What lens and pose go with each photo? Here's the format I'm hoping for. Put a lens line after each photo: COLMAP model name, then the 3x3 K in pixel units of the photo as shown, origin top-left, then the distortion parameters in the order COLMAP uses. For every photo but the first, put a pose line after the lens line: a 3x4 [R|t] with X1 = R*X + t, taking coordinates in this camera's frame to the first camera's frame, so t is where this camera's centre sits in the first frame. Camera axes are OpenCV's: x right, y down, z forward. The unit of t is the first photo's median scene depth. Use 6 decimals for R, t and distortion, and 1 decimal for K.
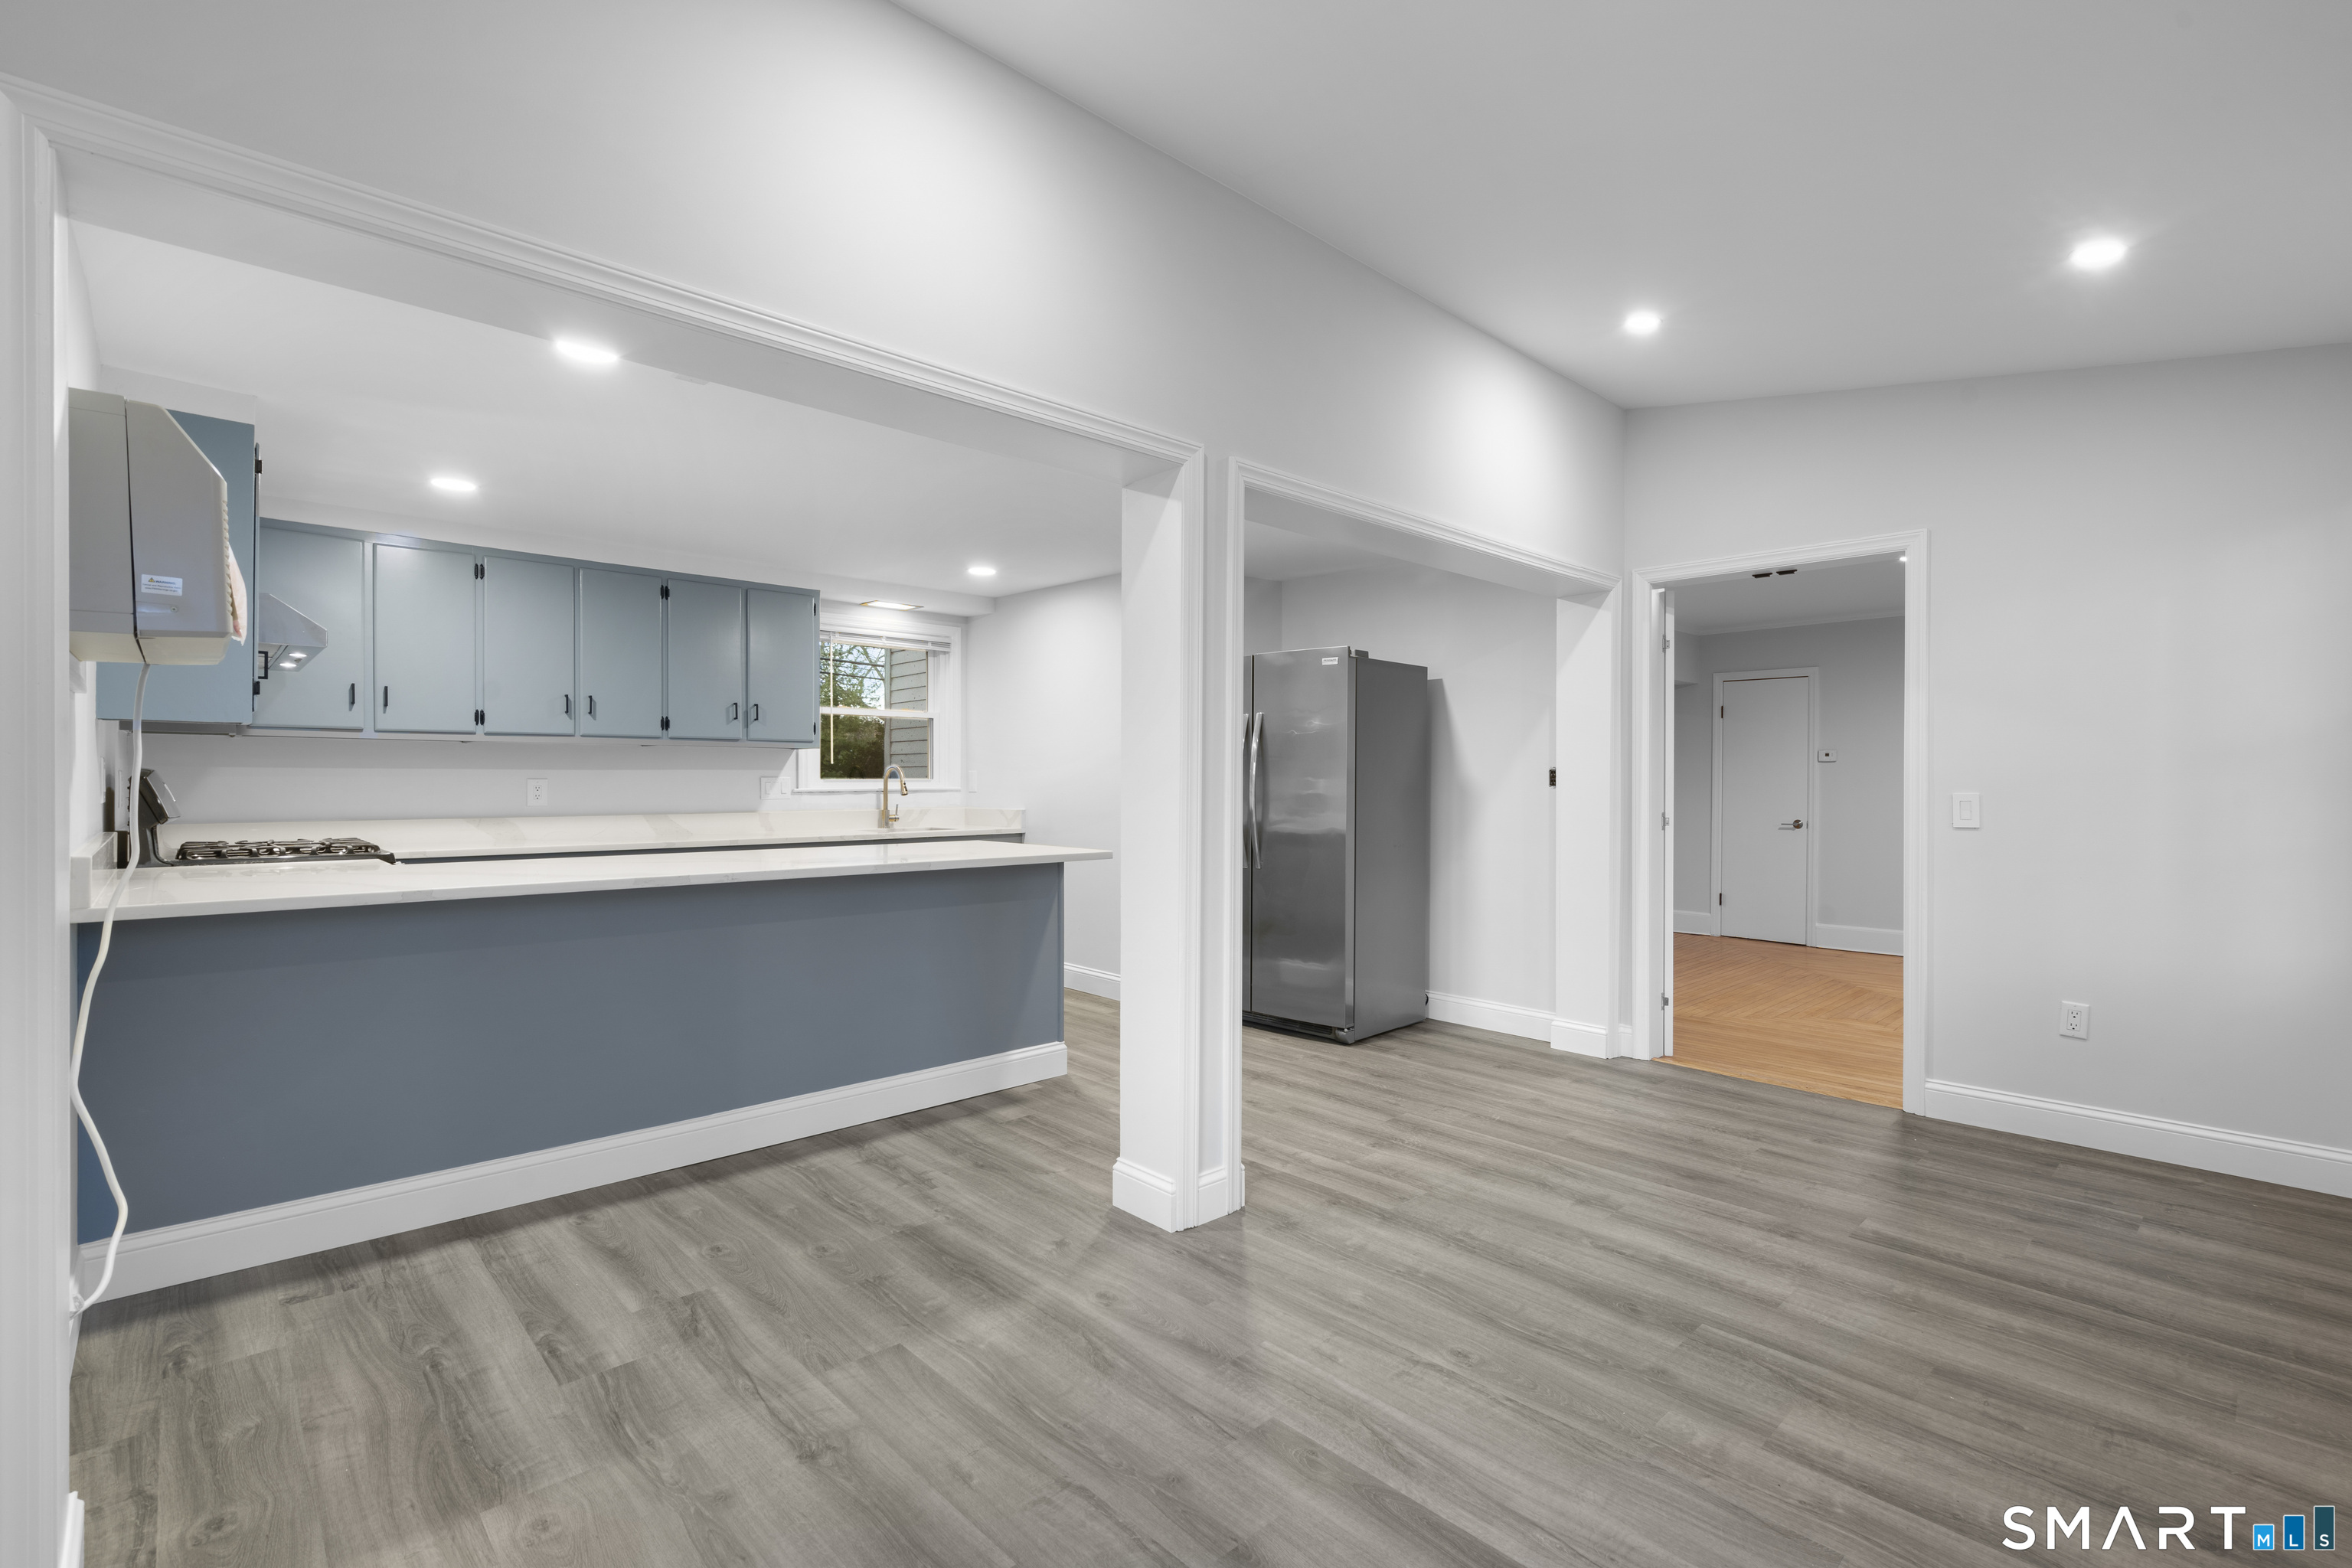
lens RADIAL K [[1058.5, 0, 1174.6], [0, 1058.5, 778.3], [0, 0, 1]] dist [-0.002291, 0.000400]
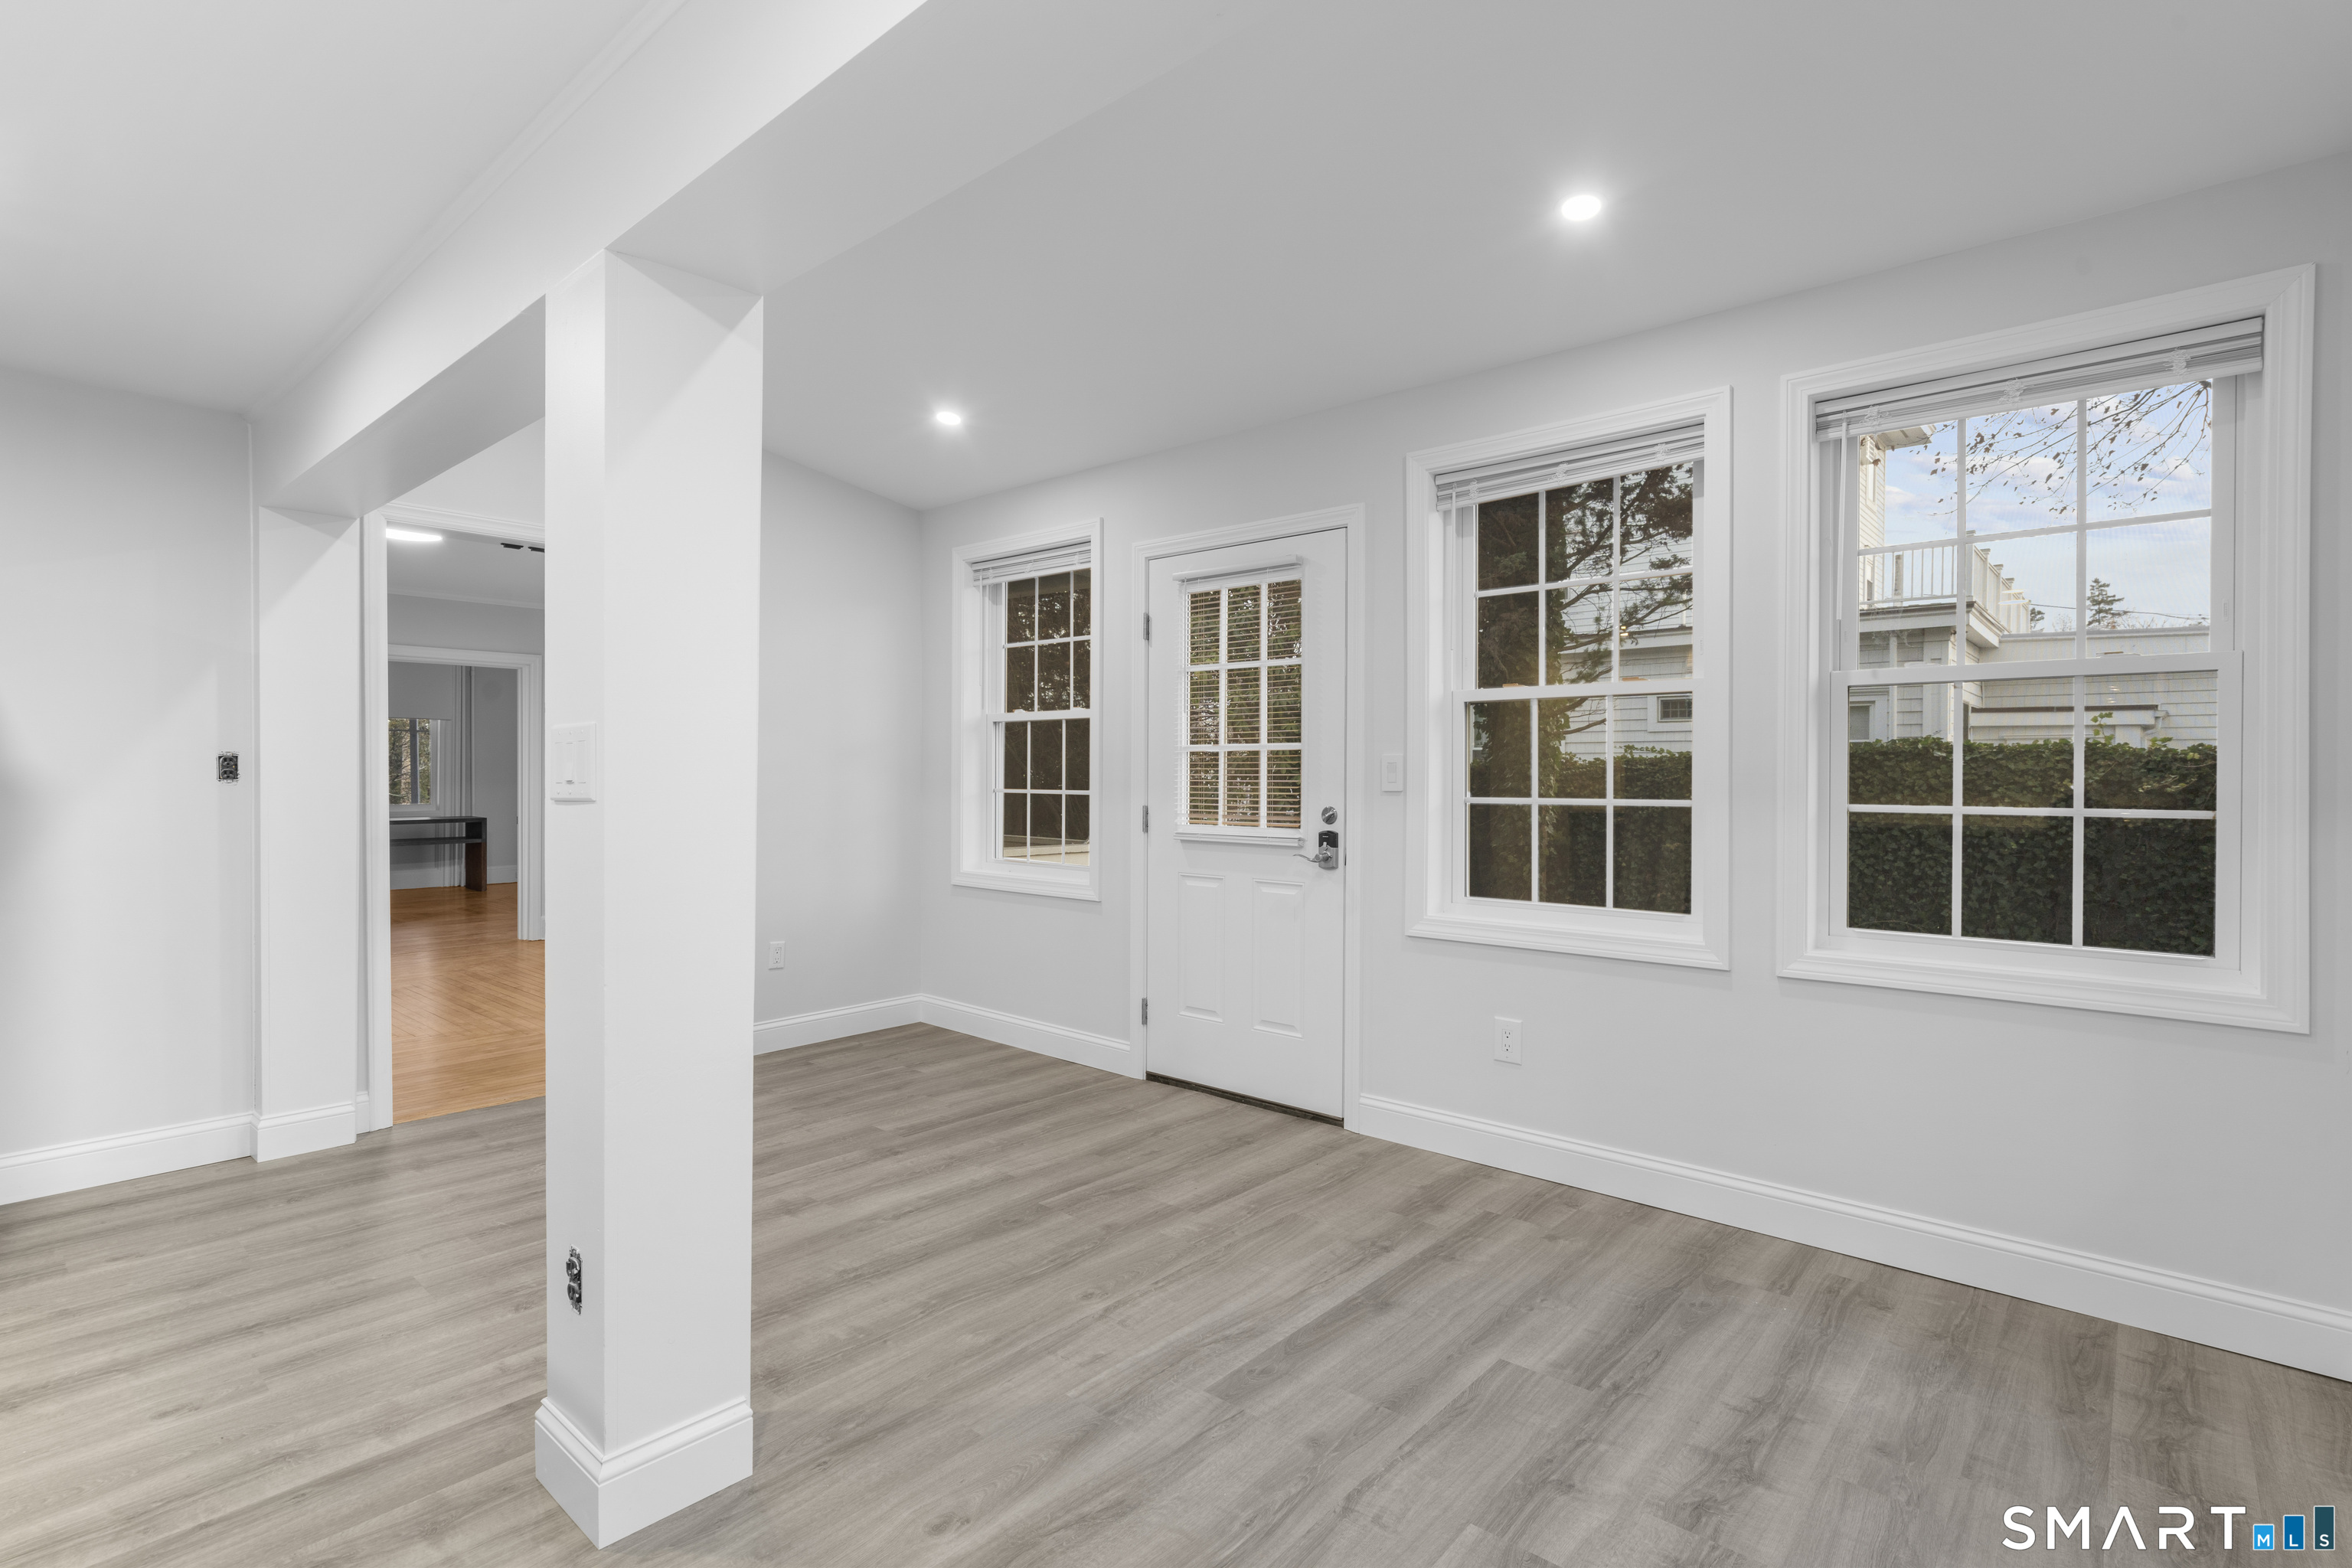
lens RADIAL K [[1112.7, 0, 1176.0], [0, 1112.7, 784.0], [0, 0, 1]] dist [0.000323, 0.000553]
pose [[-0.096709, -0.013320, 0.995224, -0.678528], [-0.004485, 0.999906, 0.012947, -0.003224], [-0.995303, -0.003211, -0.096760, 0.783287]]
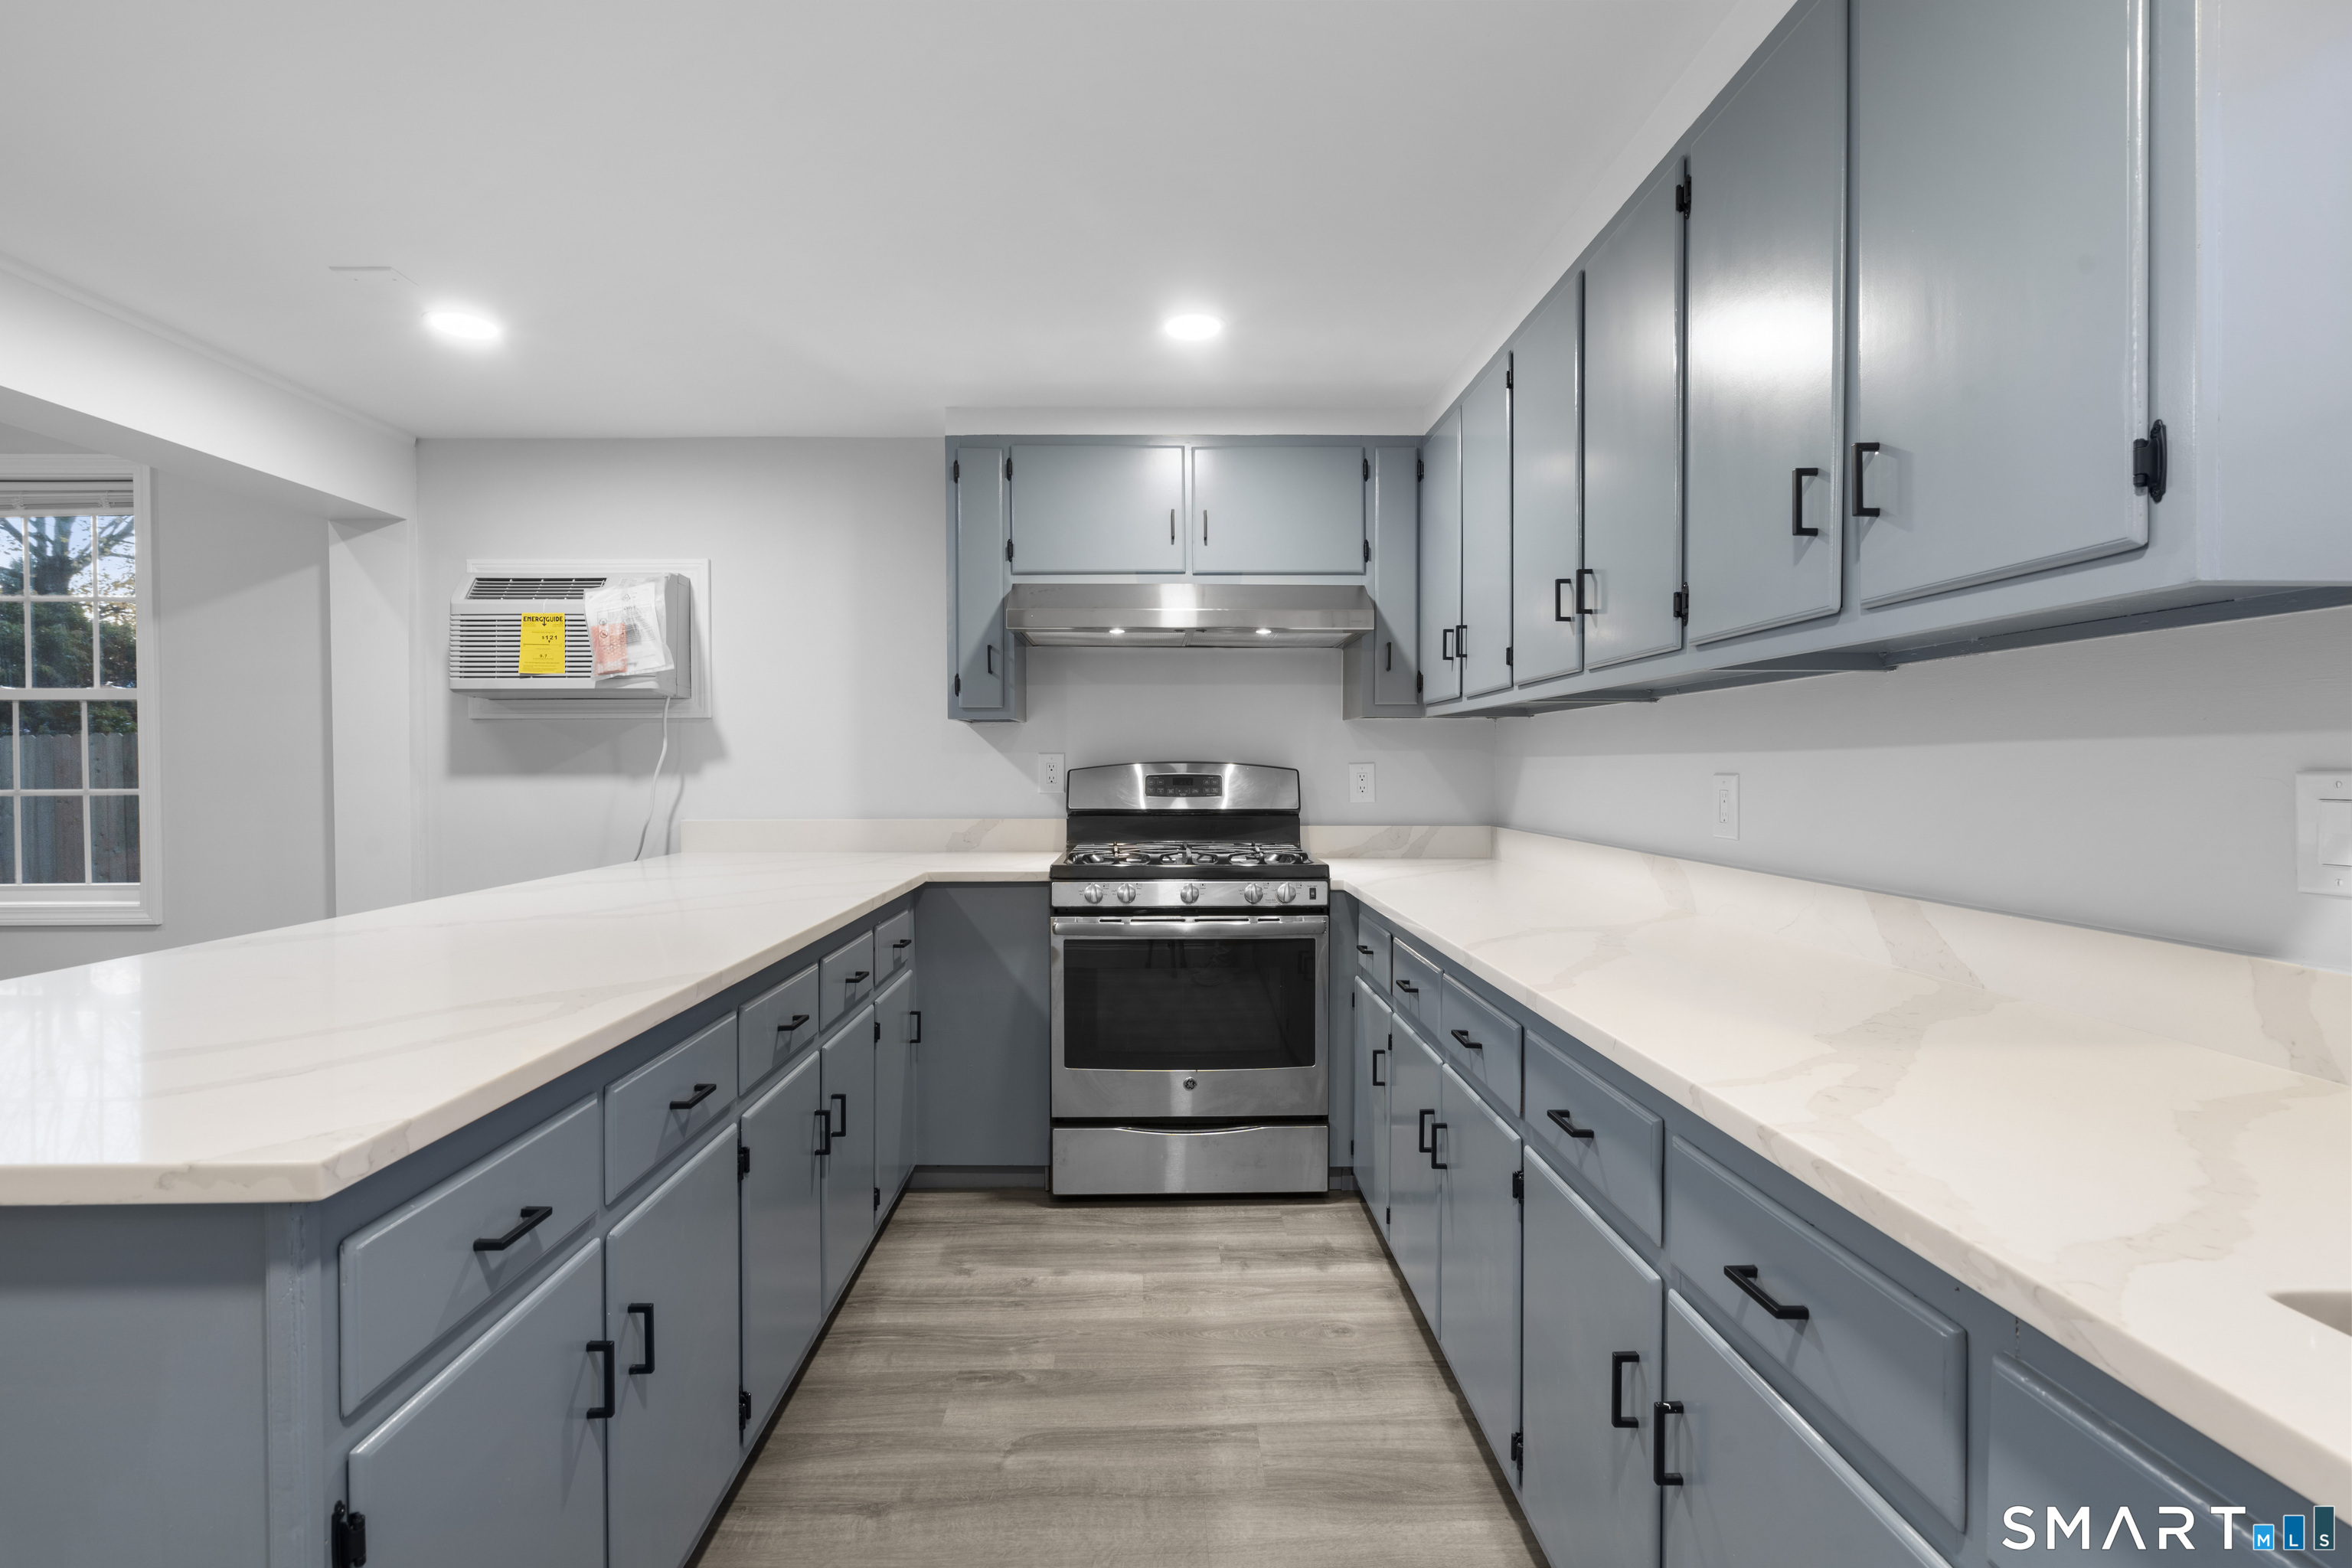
lens RADIAL K [[1058.5, 0, 1174.6], [0, 1058.5, 778.3], [0, 0, 1]] dist [-0.002291, 0.000400]
pose [[-0.667760, 0.007165, -0.744342, -0.254019], [0.000335, 0.999956, 0.009325, -0.003457], [0.744376, 0.005978, -0.667734, 2.004159]]
